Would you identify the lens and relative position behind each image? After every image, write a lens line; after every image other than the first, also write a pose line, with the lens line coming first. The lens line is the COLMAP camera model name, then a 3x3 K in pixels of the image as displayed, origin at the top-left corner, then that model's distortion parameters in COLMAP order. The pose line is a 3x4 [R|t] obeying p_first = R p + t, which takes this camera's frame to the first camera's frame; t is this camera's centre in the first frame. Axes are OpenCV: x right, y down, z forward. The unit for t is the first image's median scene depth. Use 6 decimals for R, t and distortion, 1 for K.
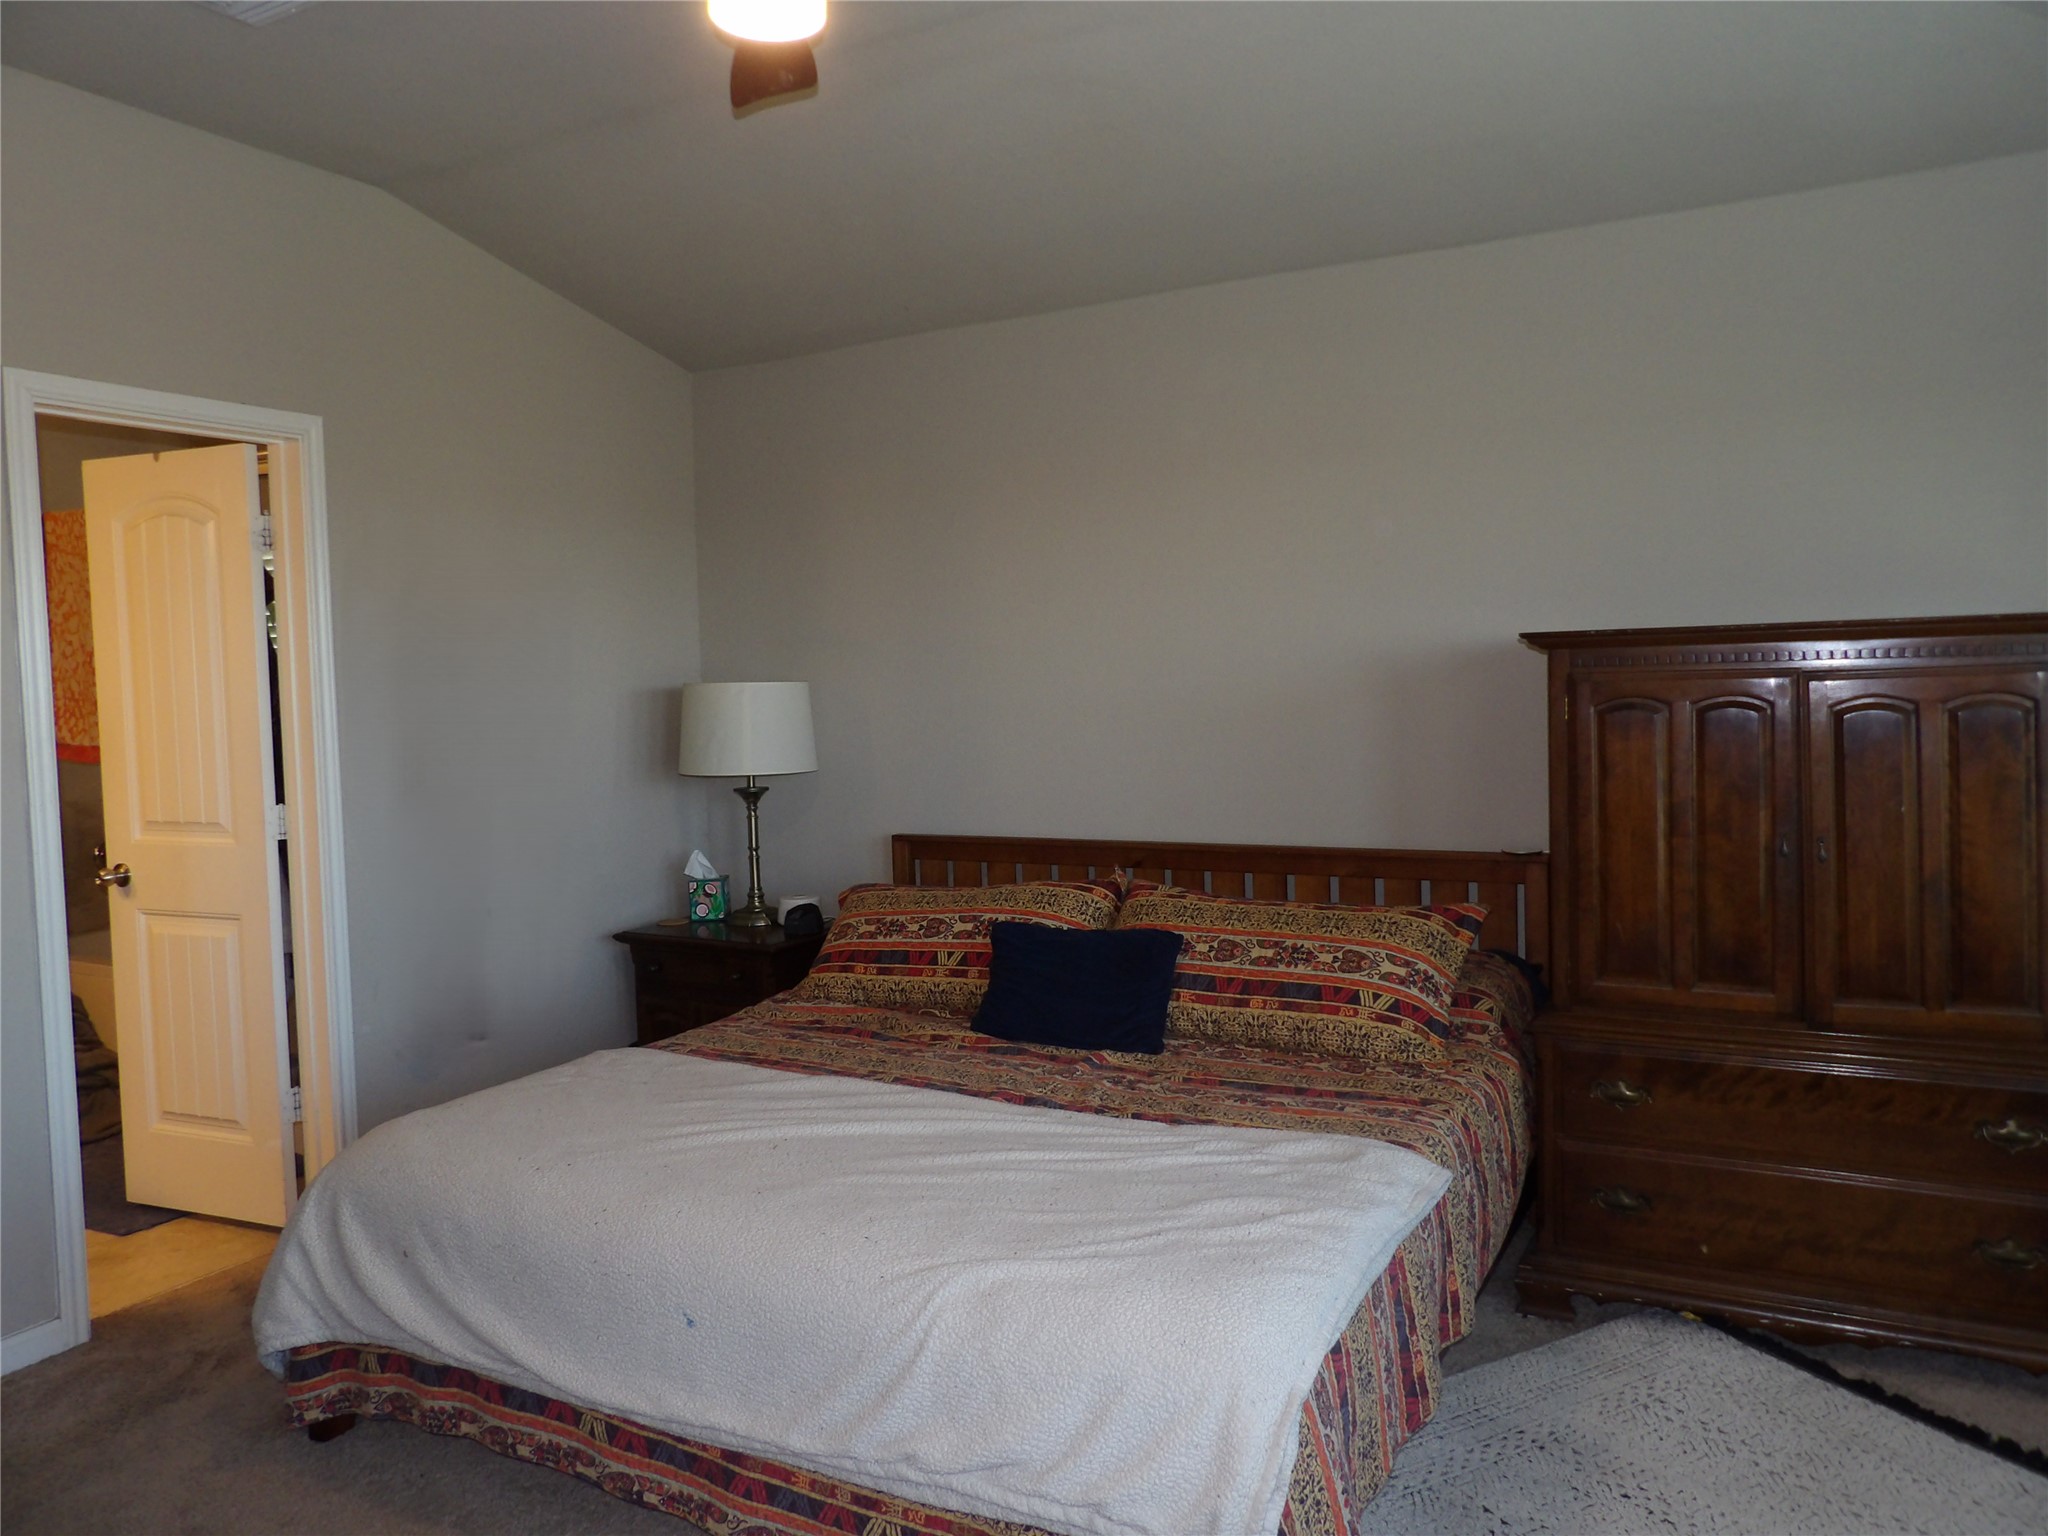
lens RADIAL K [[1473.0, 0, 1020.8], [0, 1473.0, 766.5], [0, 0, 1]] dist [-0.022577, 0.028099]
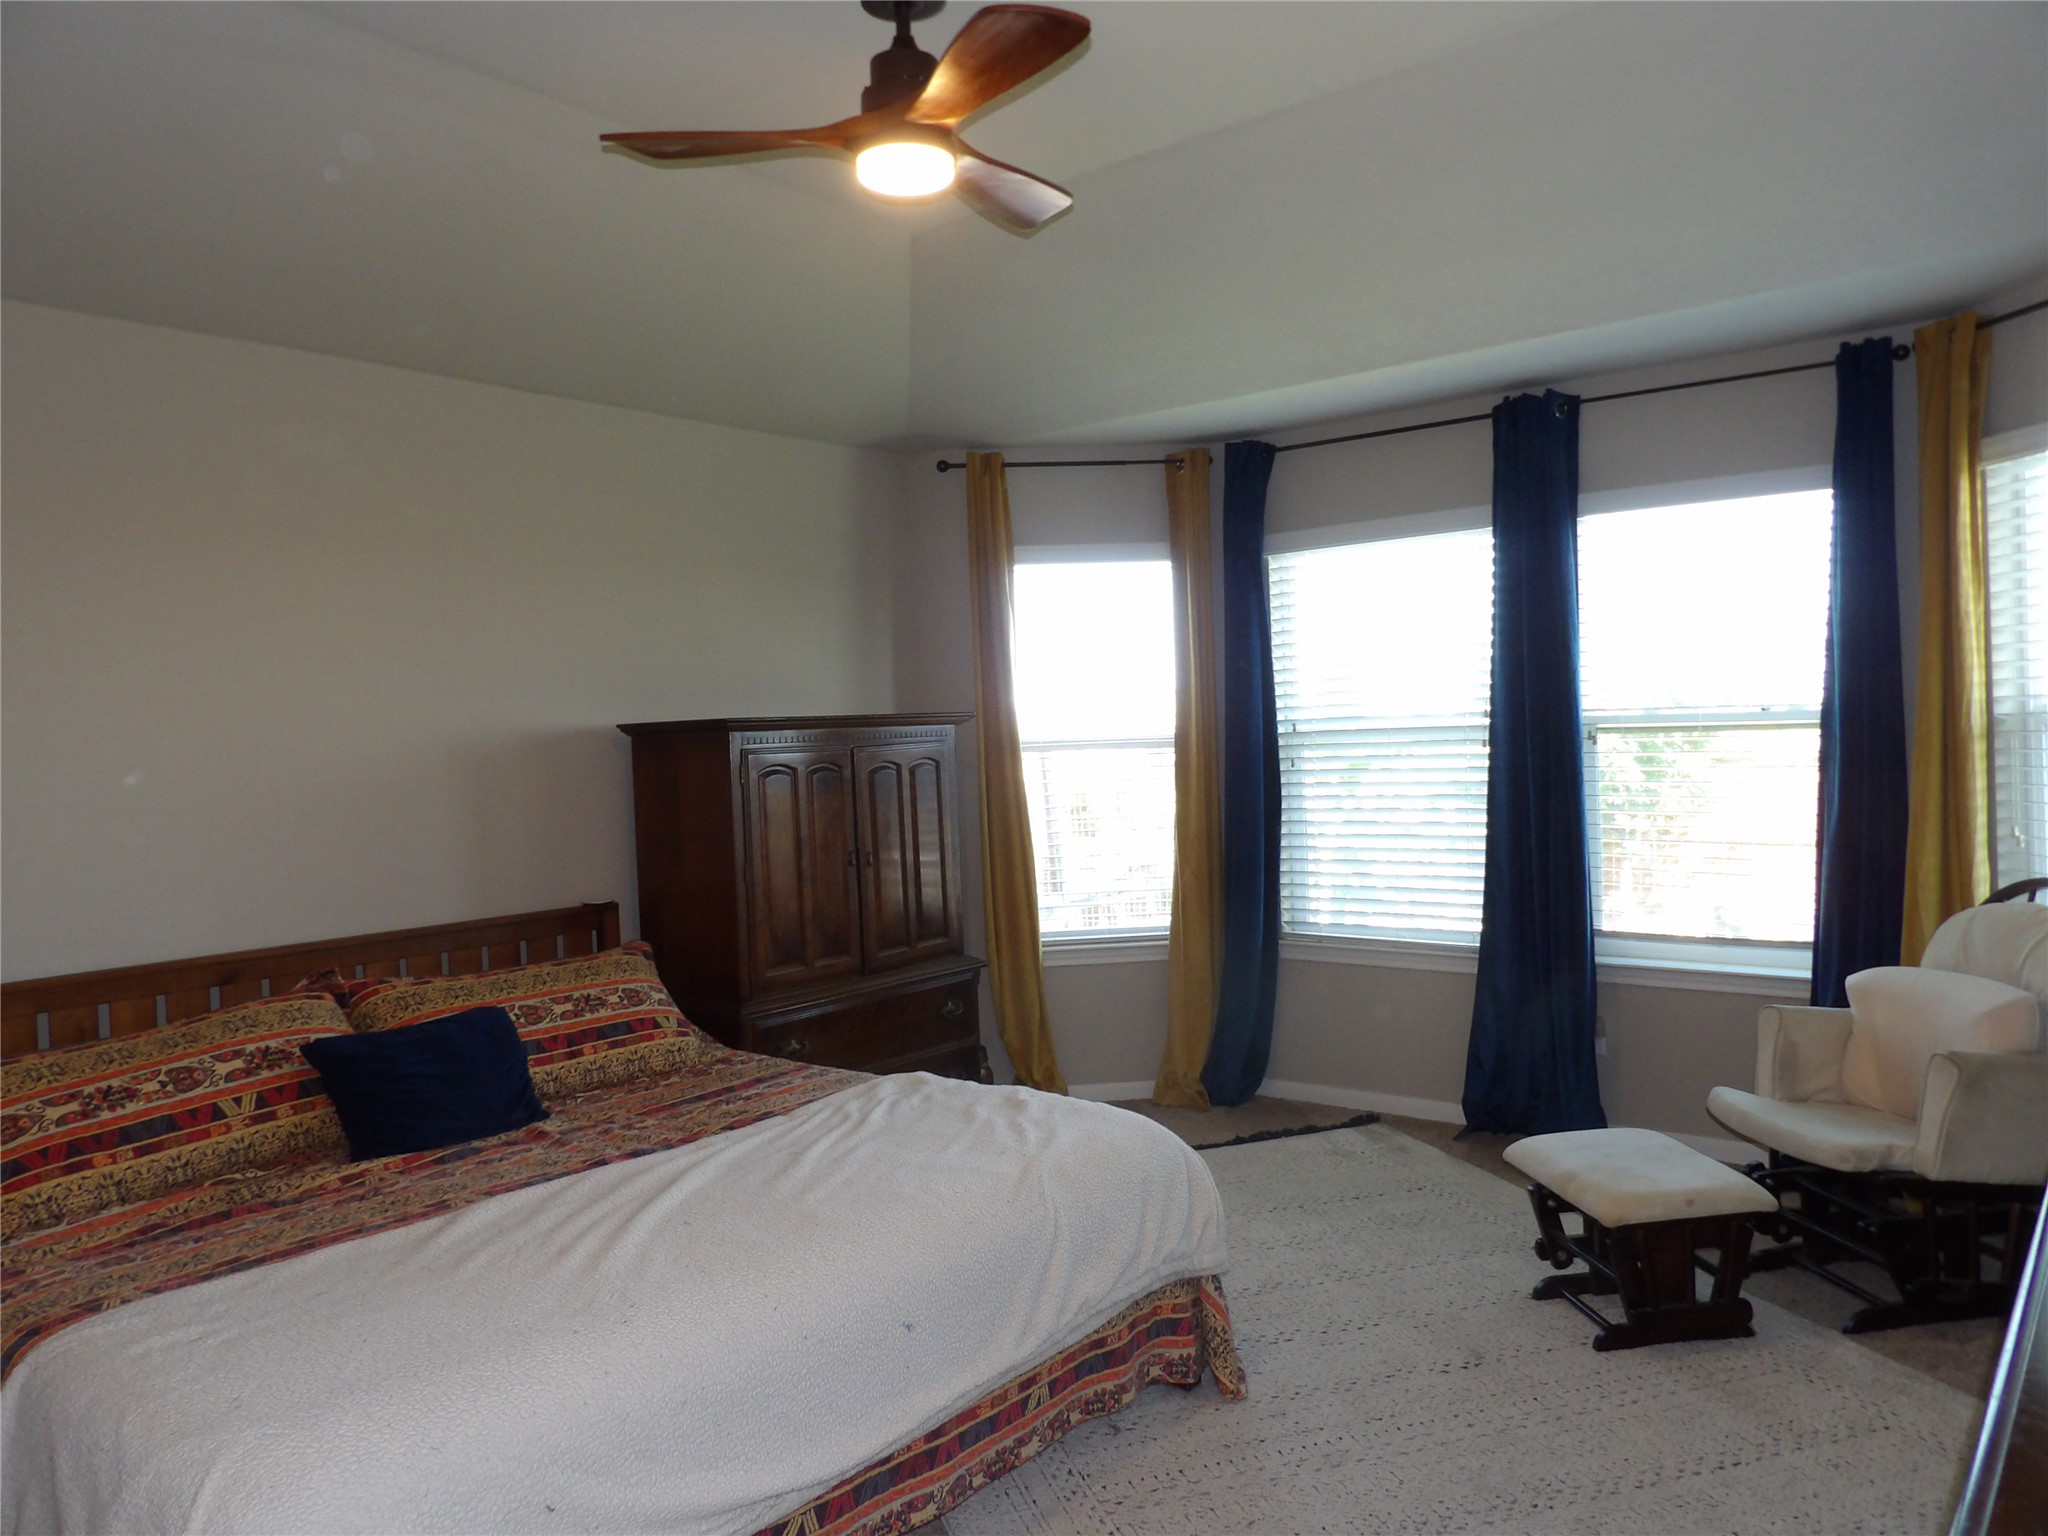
lens RADIAL K [[1473.0, 0, 1026.9], [0, 1473.0, 762.9], [0, 0, 1]] dist [-0.022577, 0.028099]
pose [[0.166385, -0.001559, 0.986060, -0.864691], [0.087581, 0.996070, -0.013204, -0.009822], [-0.982164, 0.088557, 0.165868, 0.474671]]
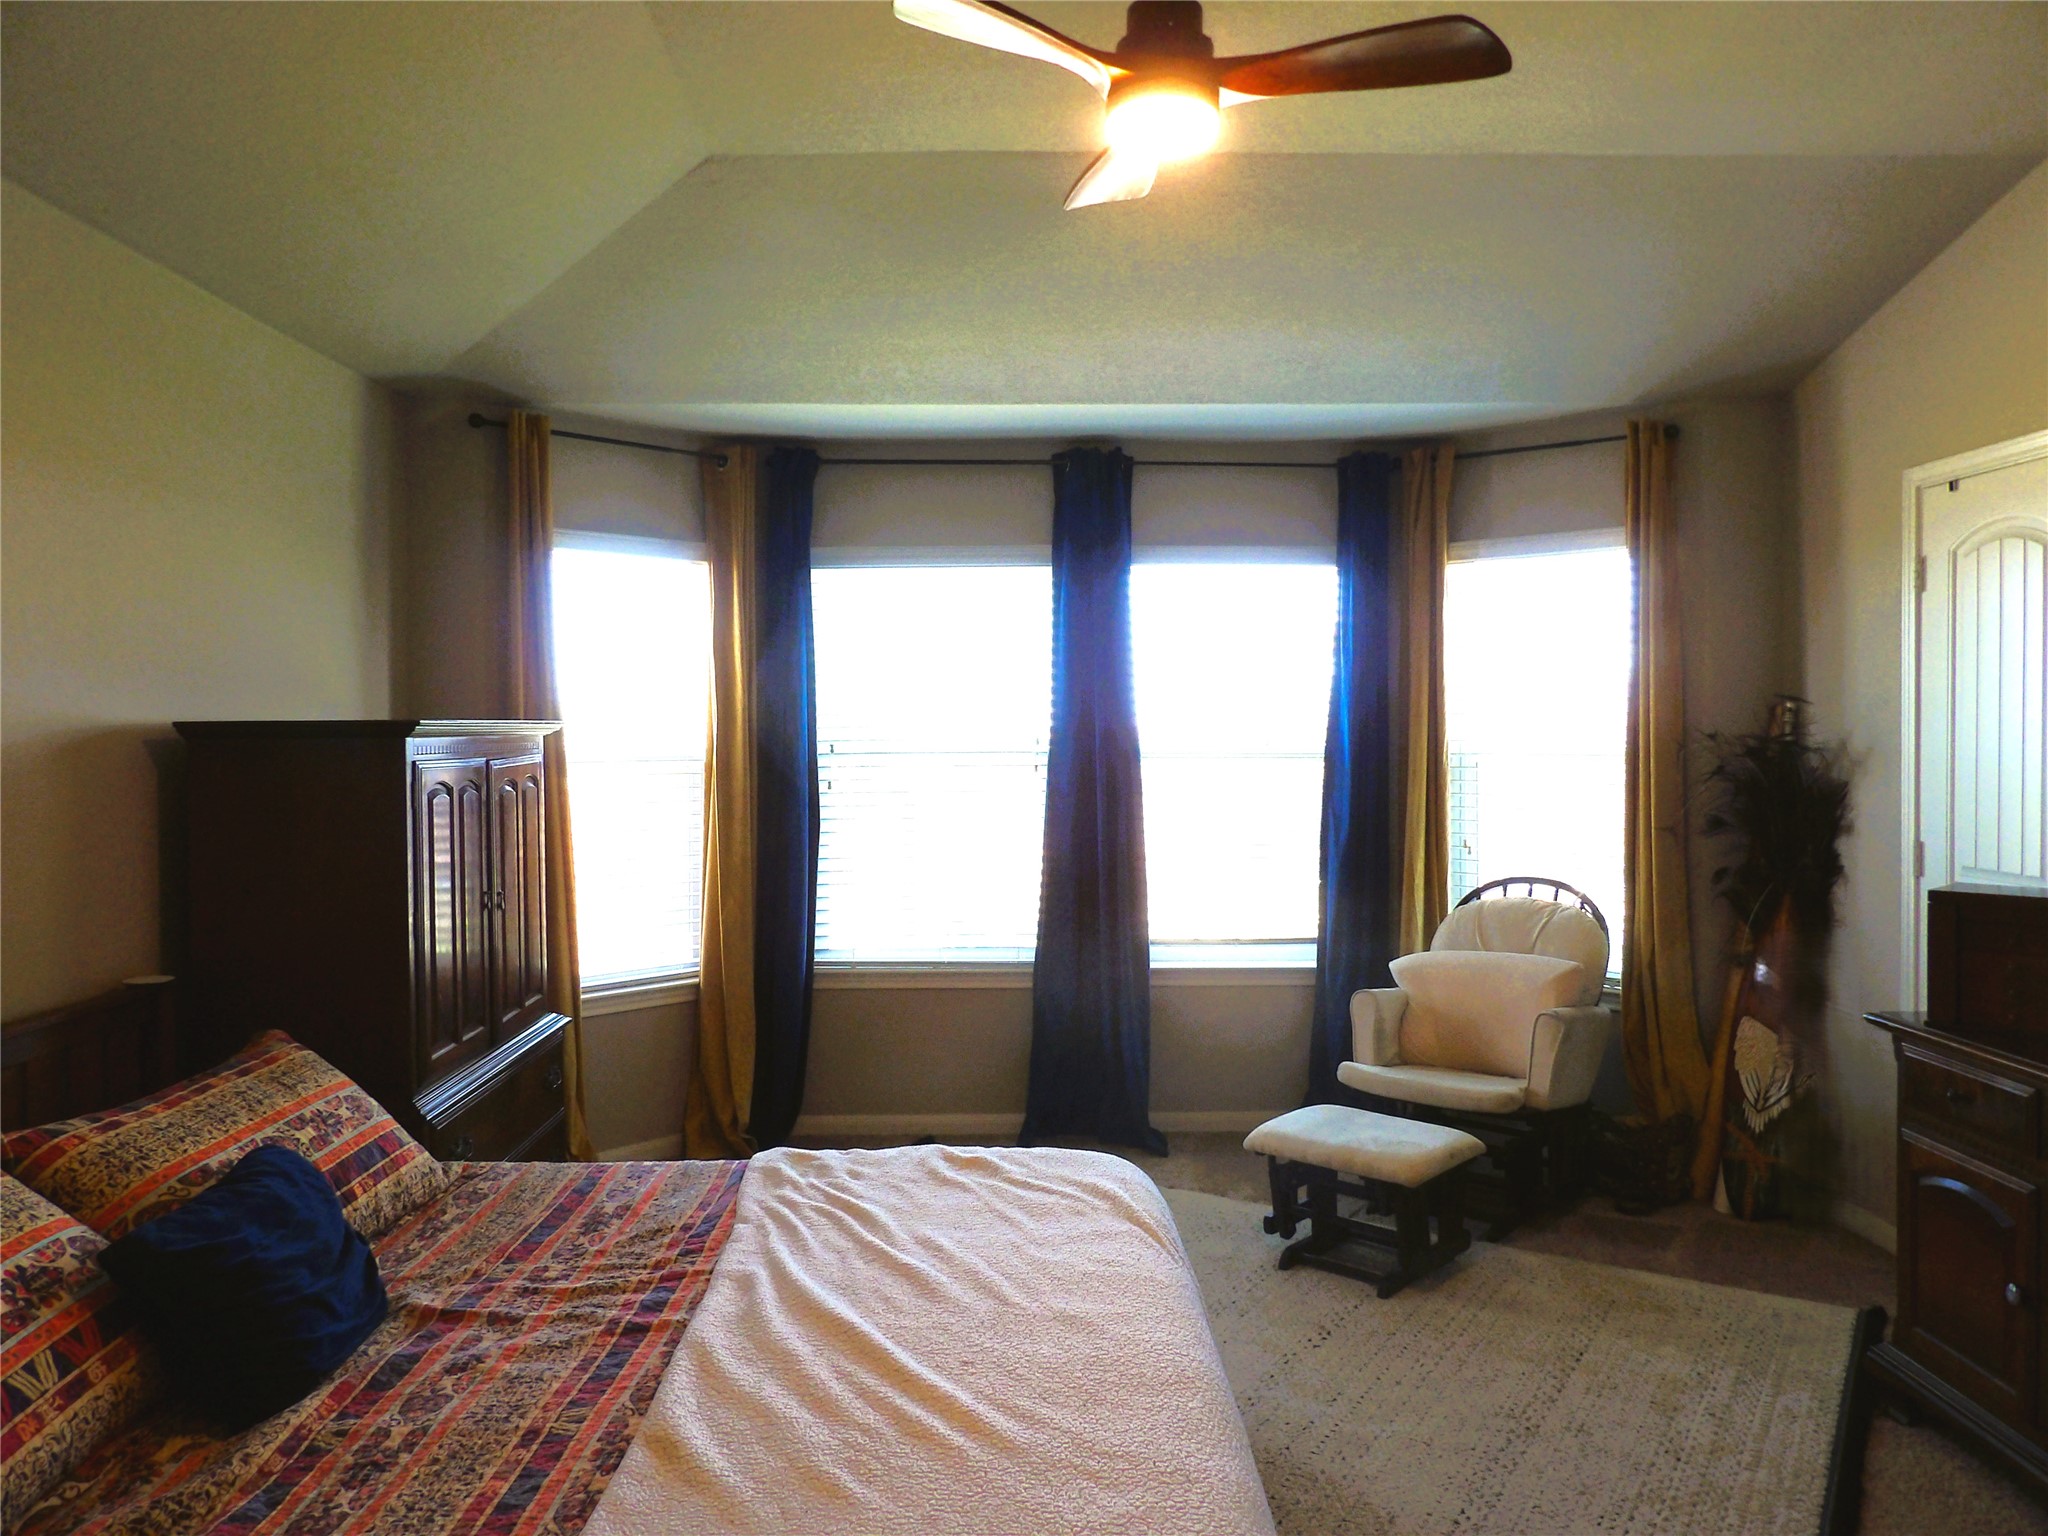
lens RADIAL K [[1473.0, 0, 1036.3], [0, 1473.0, 770.0], [0, 0, 1]] dist [-0.022577, 0.028099]
pose [[-0.514253, 0.006985, 0.857610, -0.675292], [0.067506, 0.997194, 0.032358, -0.058338], [-0.854978, 0.074534, -0.513282, 1.069191]]
